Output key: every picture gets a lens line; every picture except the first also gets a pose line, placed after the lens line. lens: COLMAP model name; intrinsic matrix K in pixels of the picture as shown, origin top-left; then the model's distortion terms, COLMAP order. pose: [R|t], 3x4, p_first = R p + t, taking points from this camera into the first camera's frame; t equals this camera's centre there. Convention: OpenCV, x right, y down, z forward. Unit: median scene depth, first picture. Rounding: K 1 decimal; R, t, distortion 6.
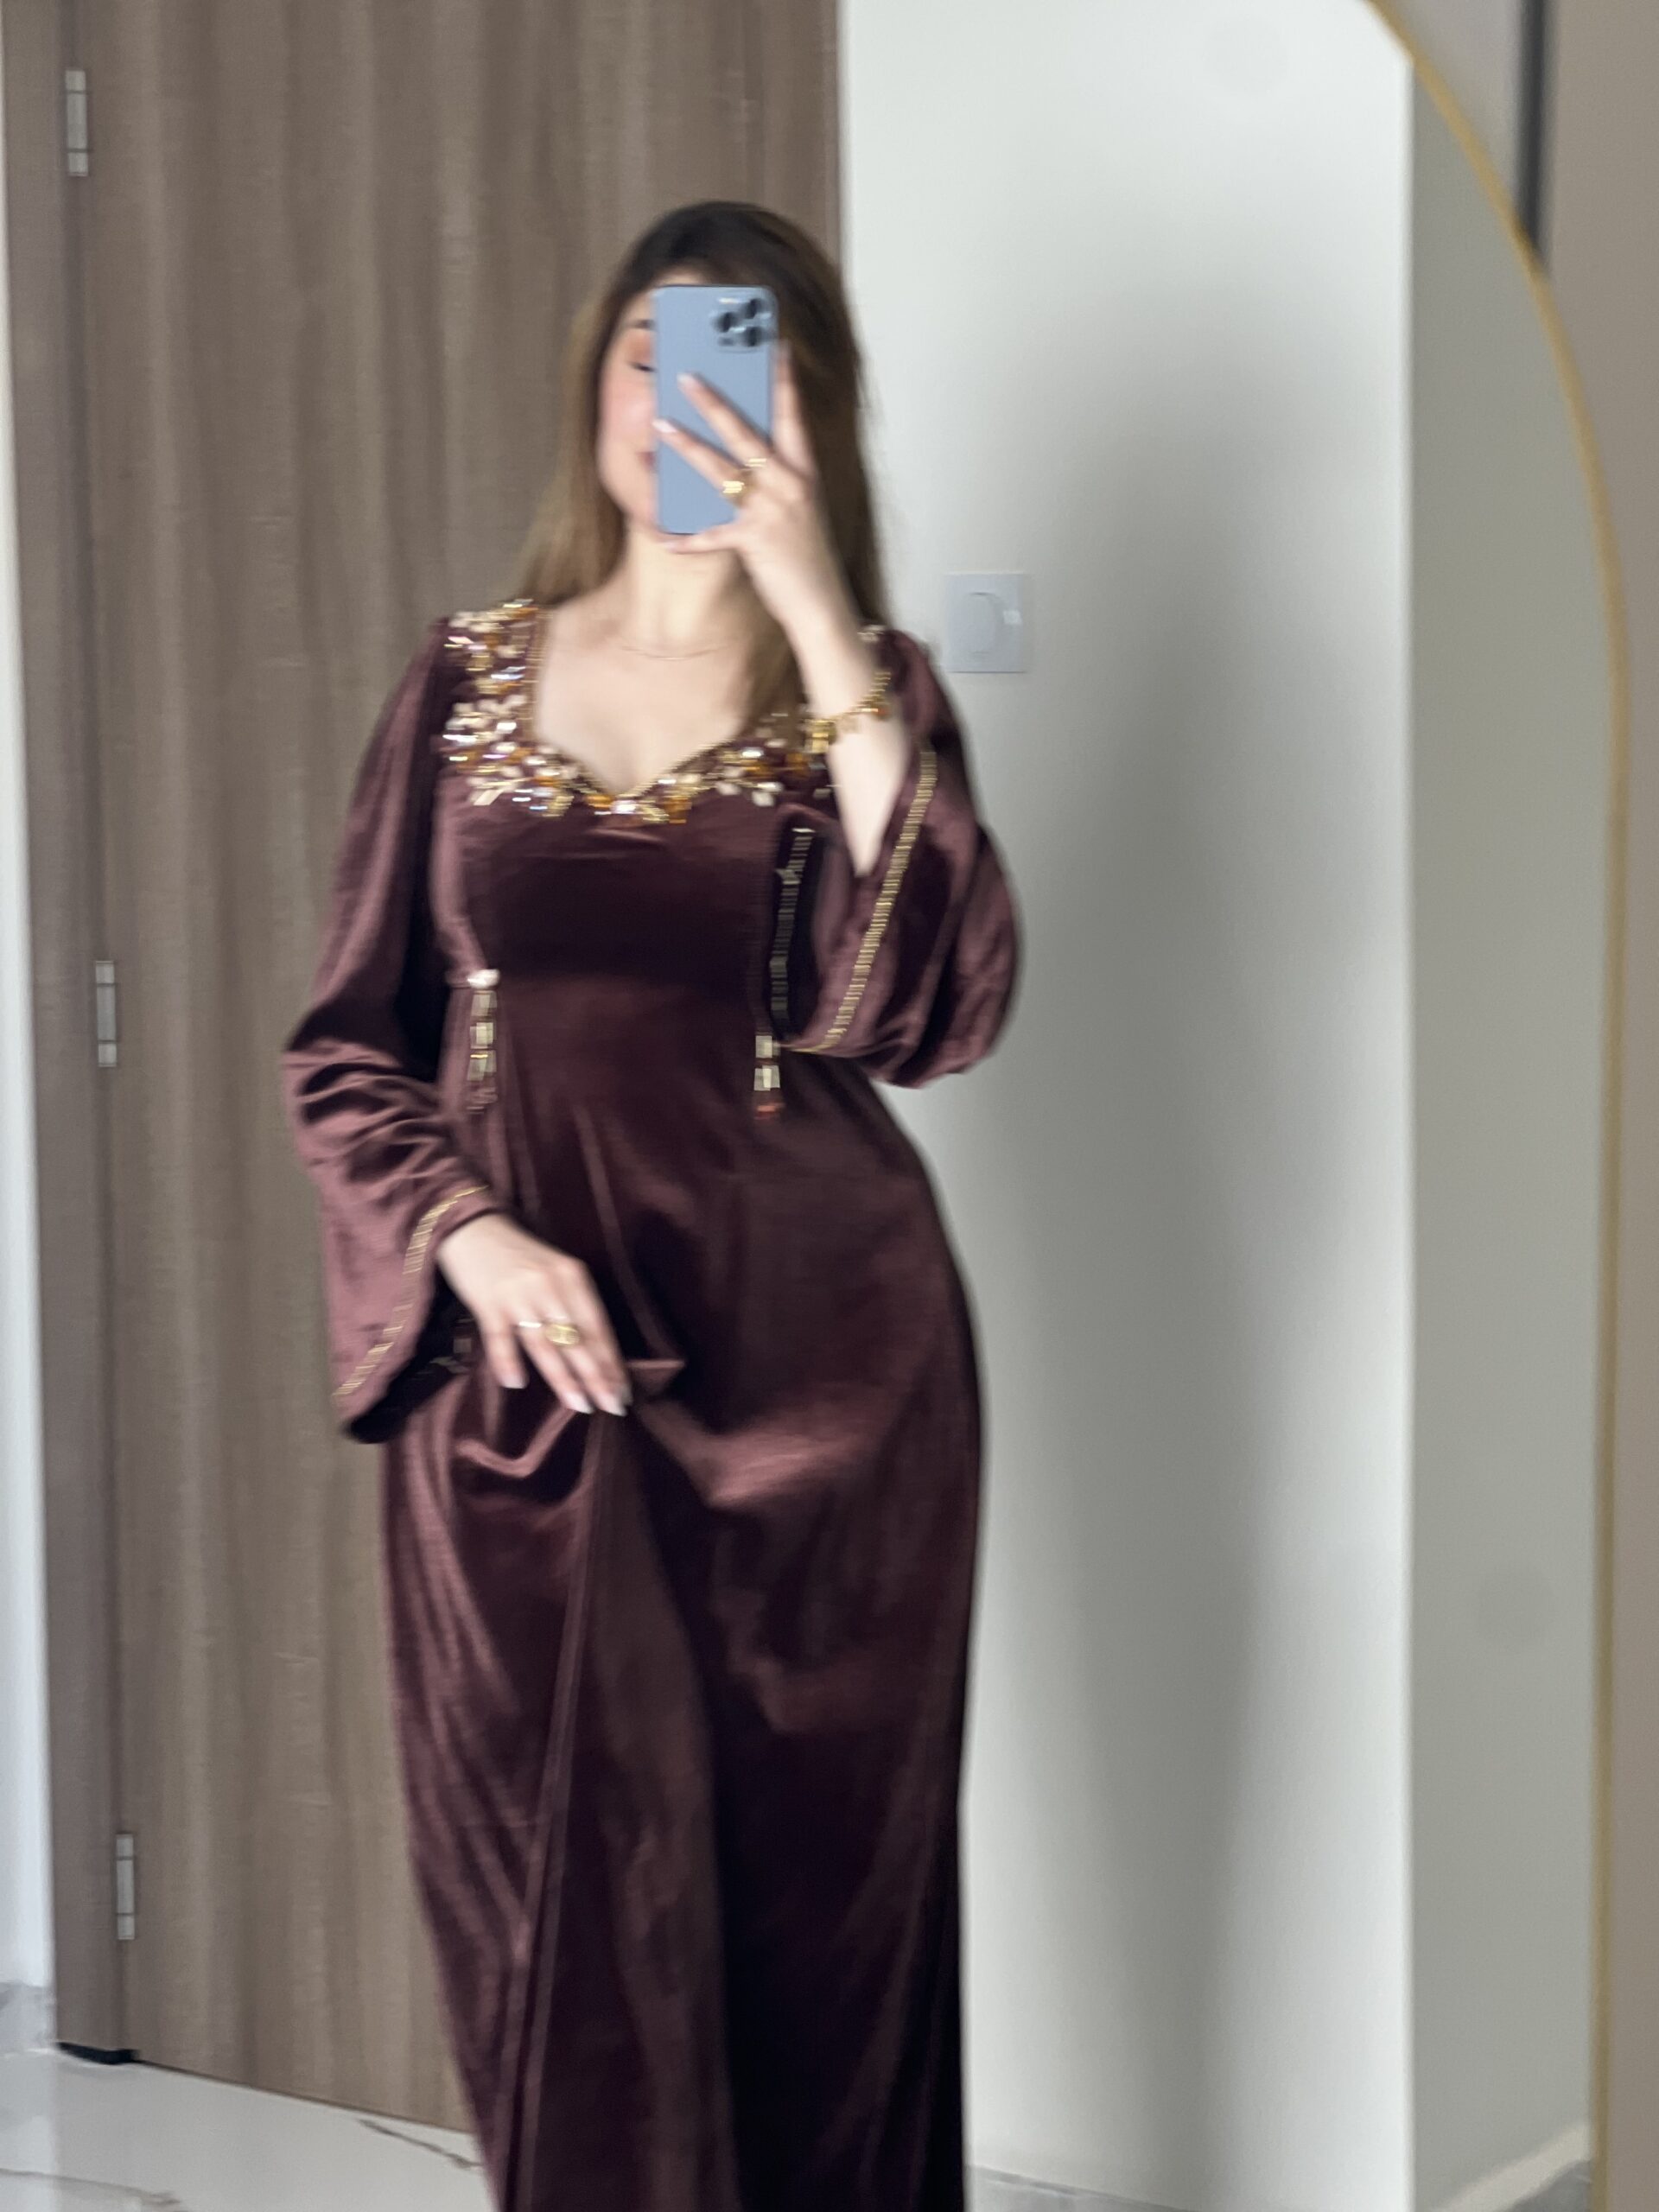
lens RADIAL K [[5037.1, 0, 881.1], [0, 5037.1, 1205.3], [0, 0, 1]] dist [0.480860, 0.000000]
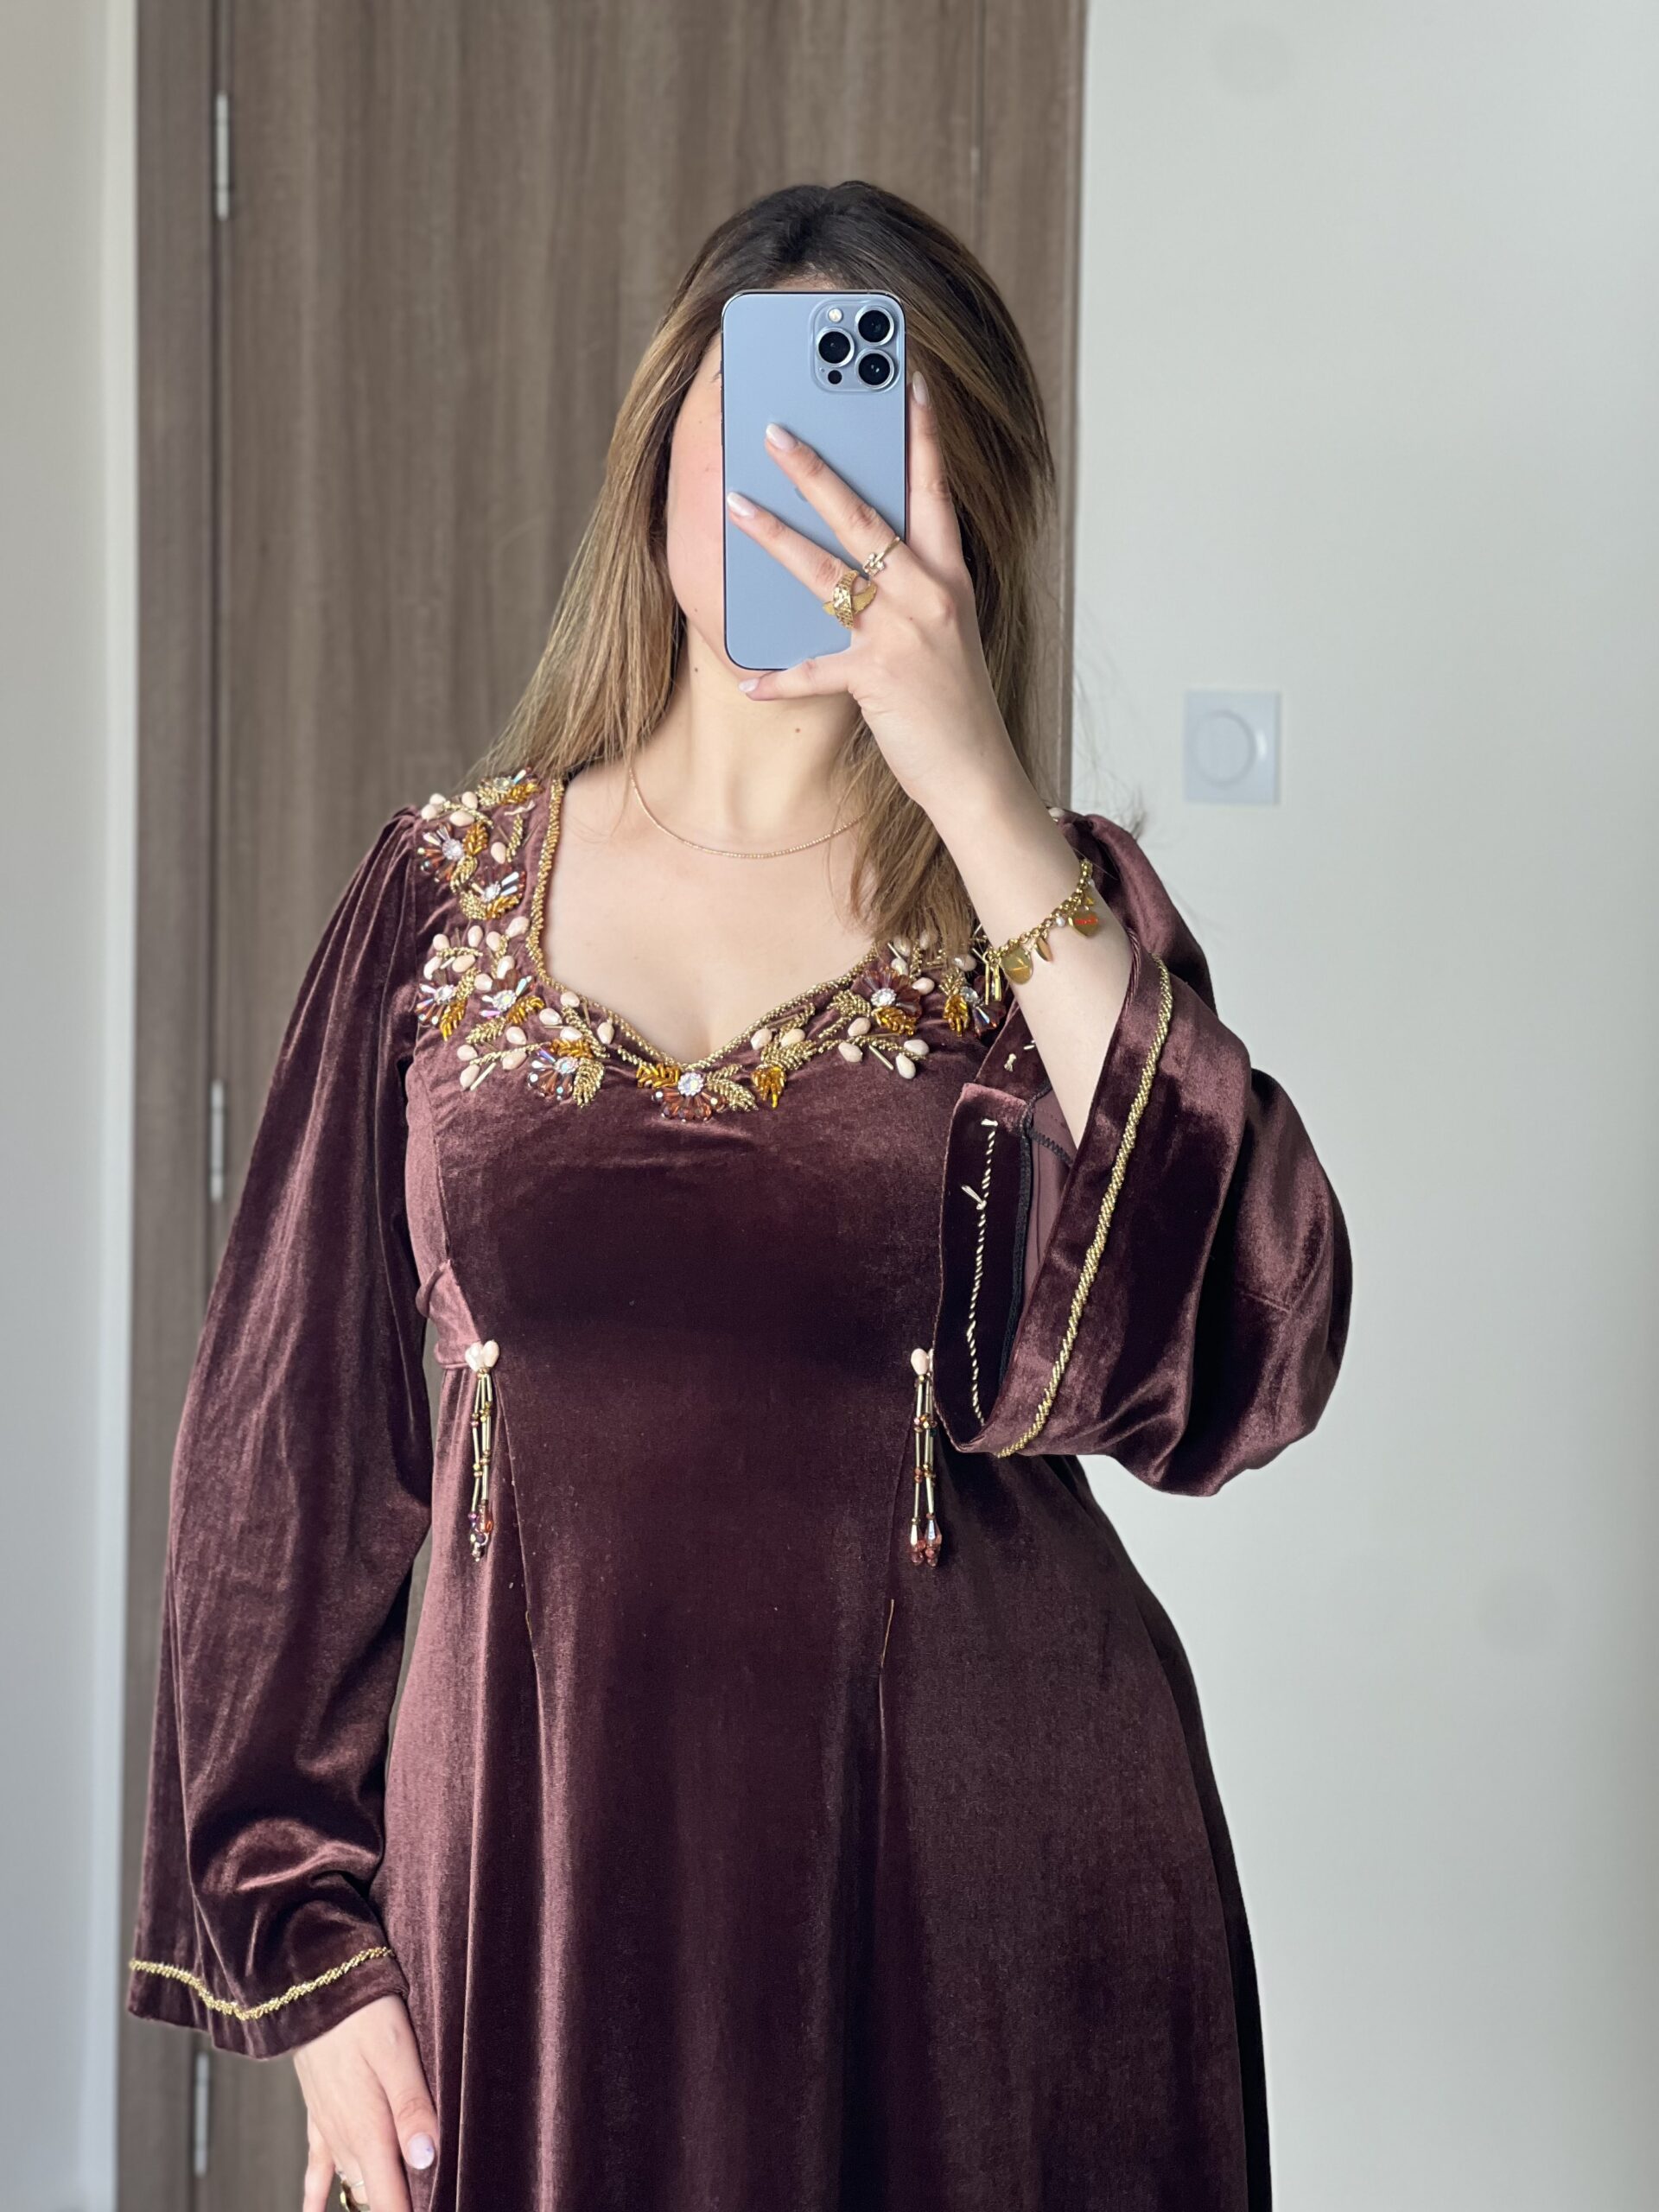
lens RADIAL K [[5037.1, 0, 817.4], [0, 5037.1, 1090.1], [0, 0, 1]] dist [0.480860, 0.000000]
pose [[0.997878, 0.038893, -0.052223, -0.000472], [-0.040871, 0.998466, -0.037355, -0.019499], [0.050690, 0.039410, 0.997937, 0.127581]]
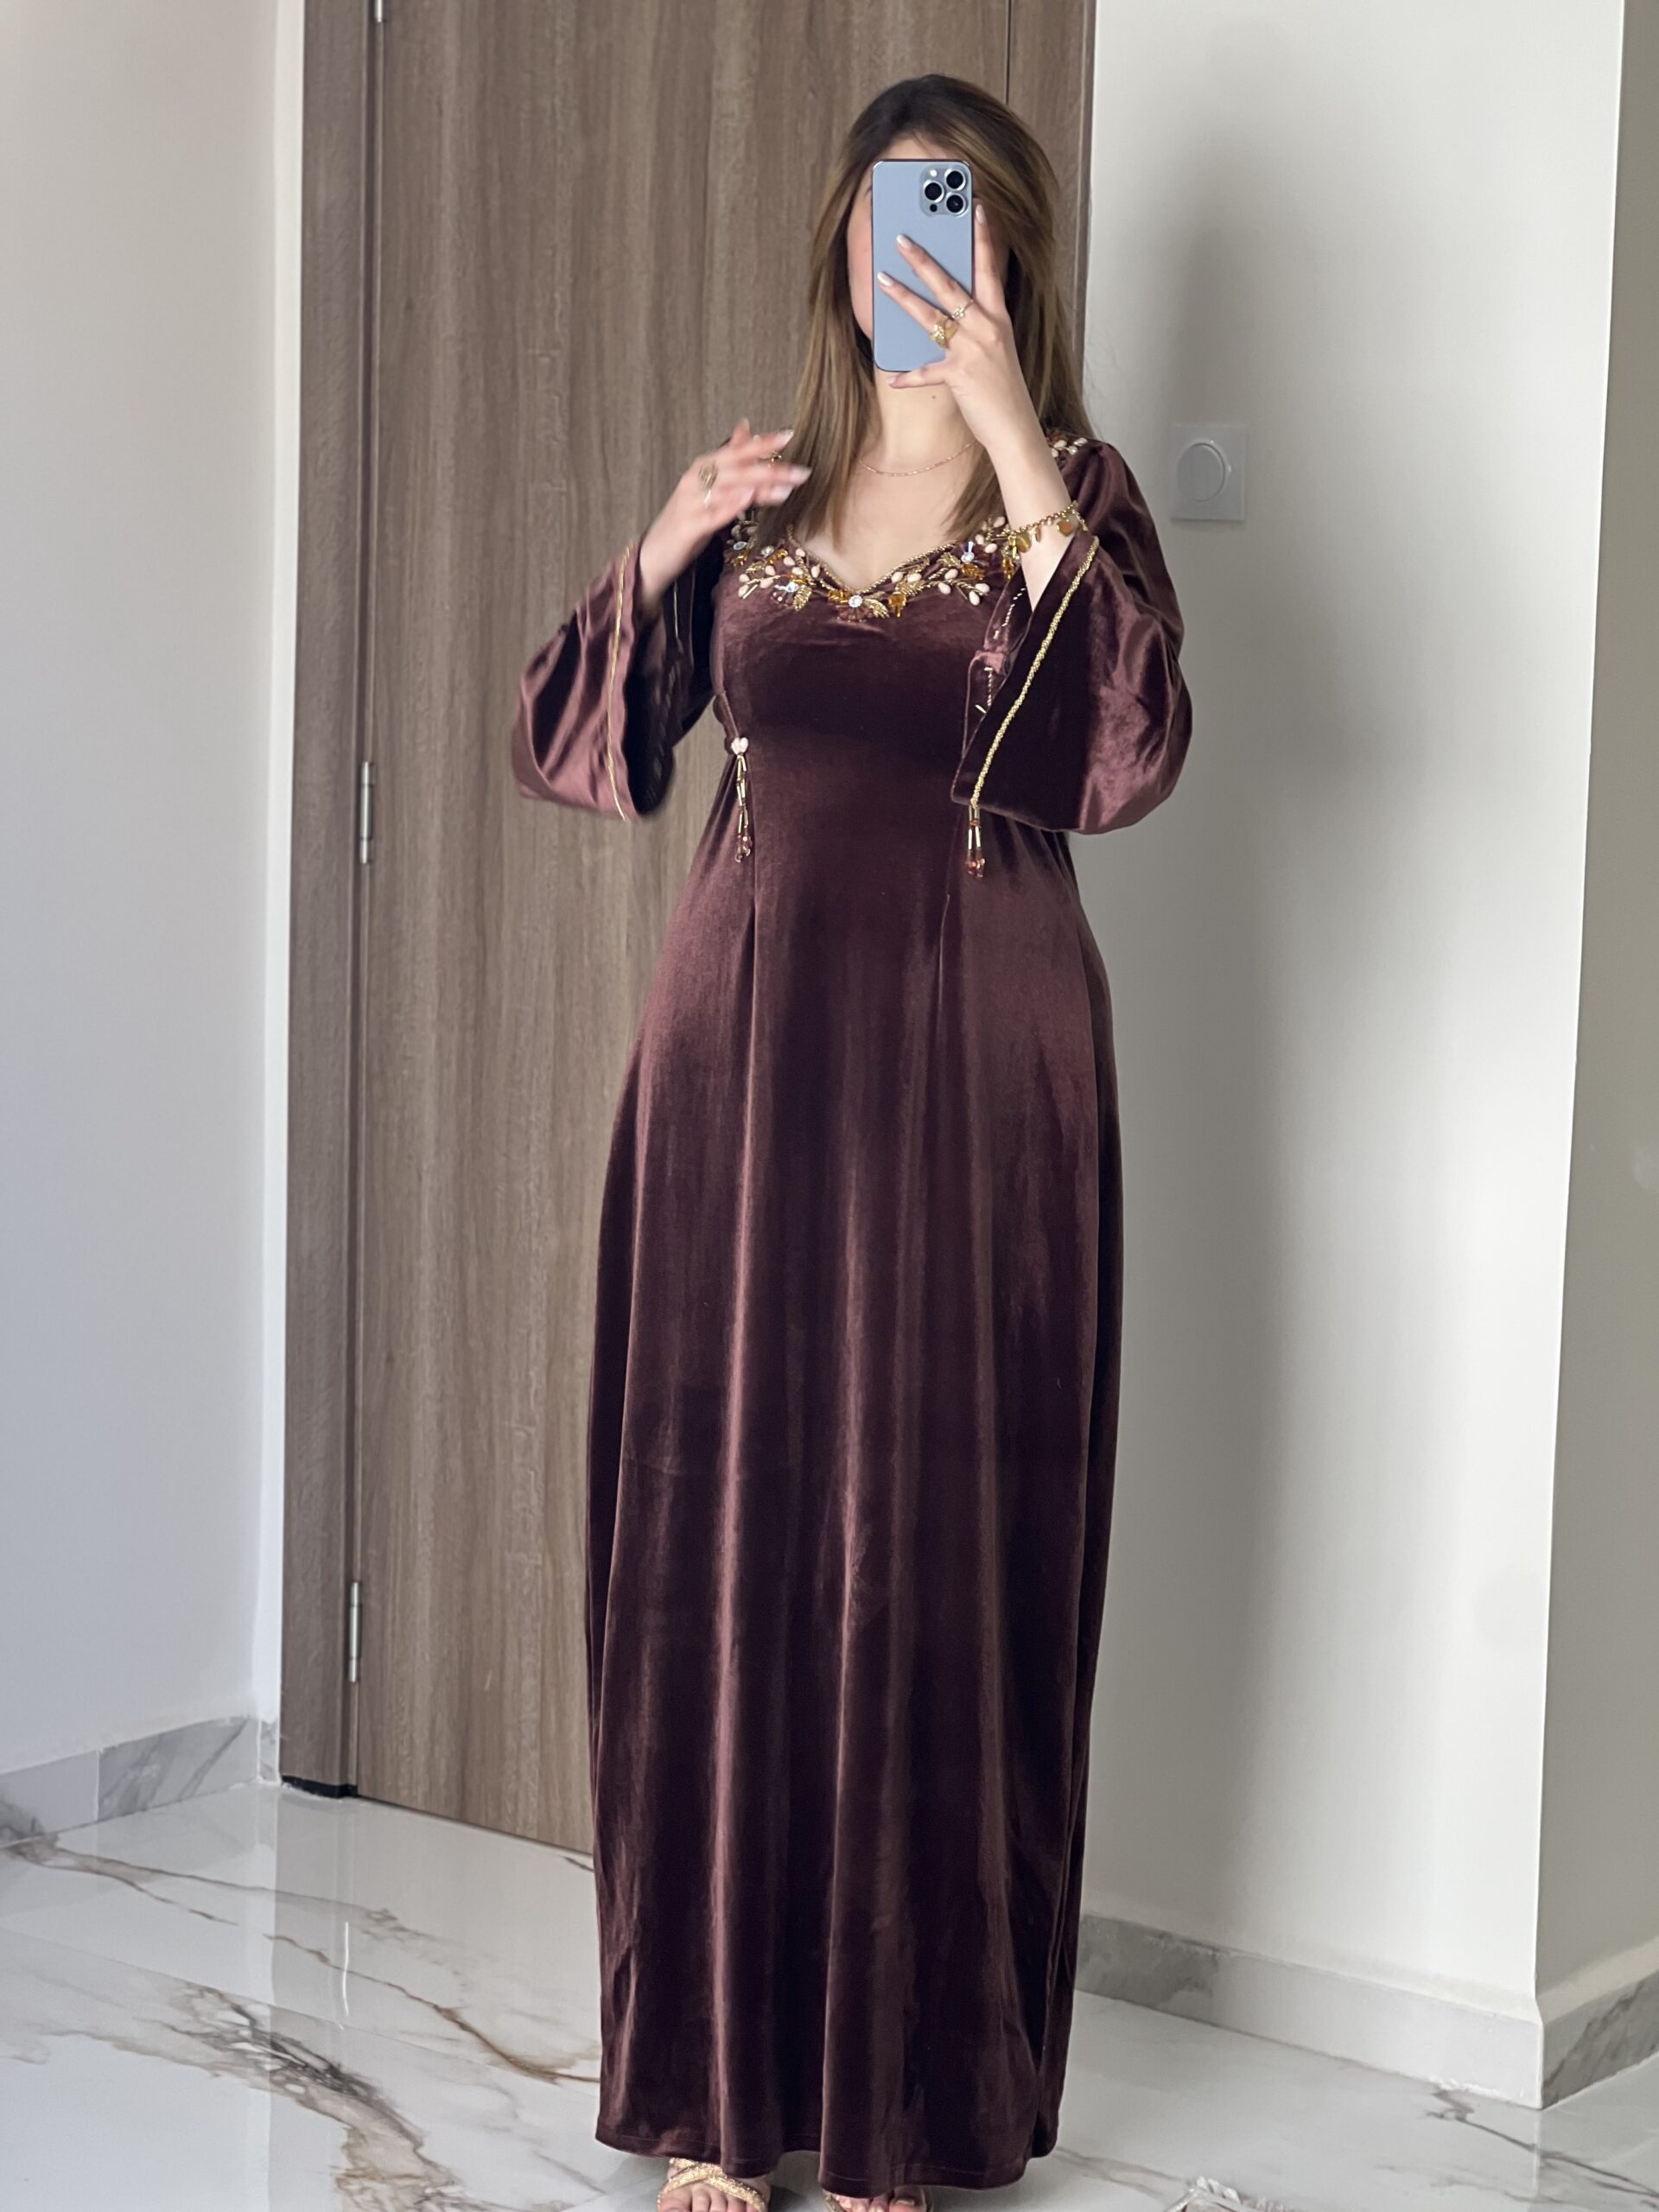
lens RADIAL K [[5037.1, 0, 820.8], [0, 5037.1, 1103.6], [0, 0, 1]] dist [0.480860, 0.000000]
pose [[0.997514, 0.044756, -0.054426, 0.003421], [-0.044226, 0.998962, 0.010898, 0.008703], [0.054857, -0.008464, 0.998458, -0.062145]]
